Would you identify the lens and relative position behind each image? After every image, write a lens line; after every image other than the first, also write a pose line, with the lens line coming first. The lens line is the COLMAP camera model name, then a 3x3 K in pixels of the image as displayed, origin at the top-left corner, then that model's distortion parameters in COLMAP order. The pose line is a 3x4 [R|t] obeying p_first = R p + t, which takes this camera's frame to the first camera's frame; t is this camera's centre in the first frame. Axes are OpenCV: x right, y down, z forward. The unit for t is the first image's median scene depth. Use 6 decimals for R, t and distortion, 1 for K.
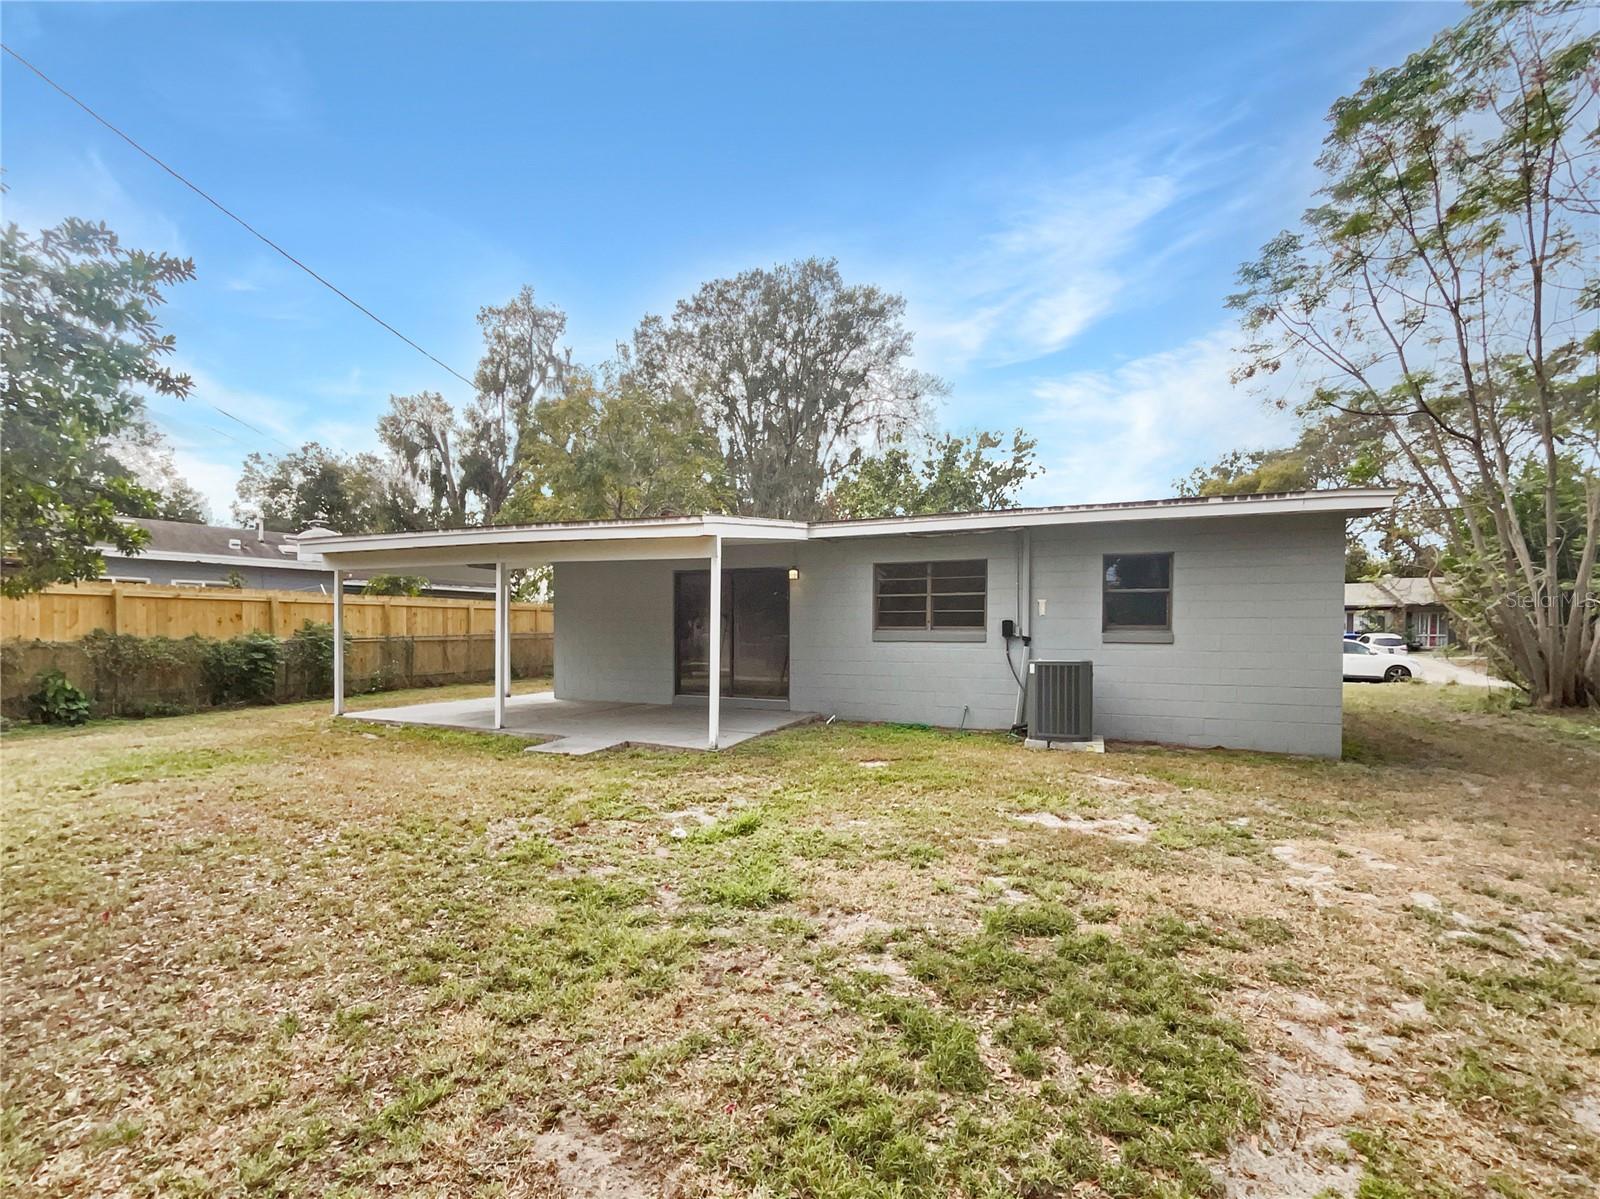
lens RADIAL K [[637.3, 0, 802.0], [0, 637.3, 616.5], [0, 0, 1]] dist [-0.002514, -0.000268]
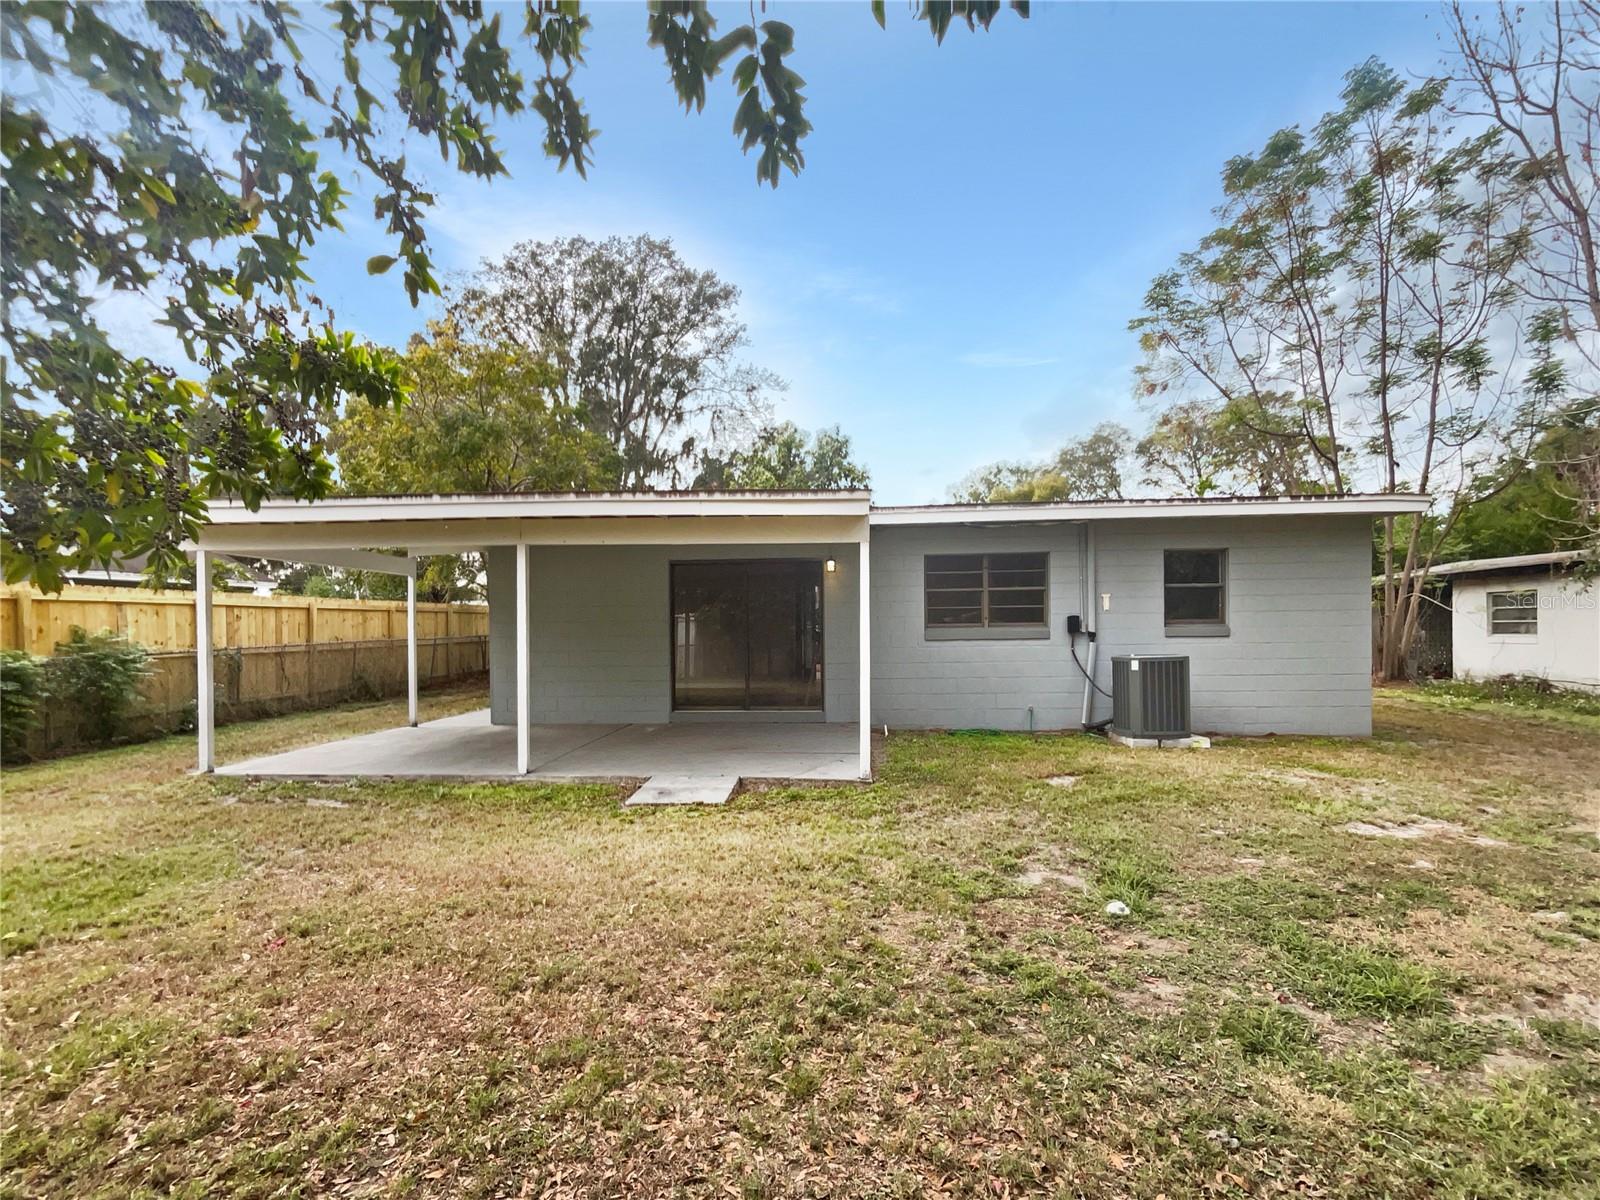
lens RADIAL K [[648.8, 0, 789.1], [0, 648.8, 602.9], [0, 0, 1]] dist [-0.001262, 0.000449]
pose [[0.953375, -0.005379, 0.301740, -0.364896], [0.010481, 0.999828, -0.015293, -0.002870], [-0.301605, 0.017743, 0.953268, 0.183308]]
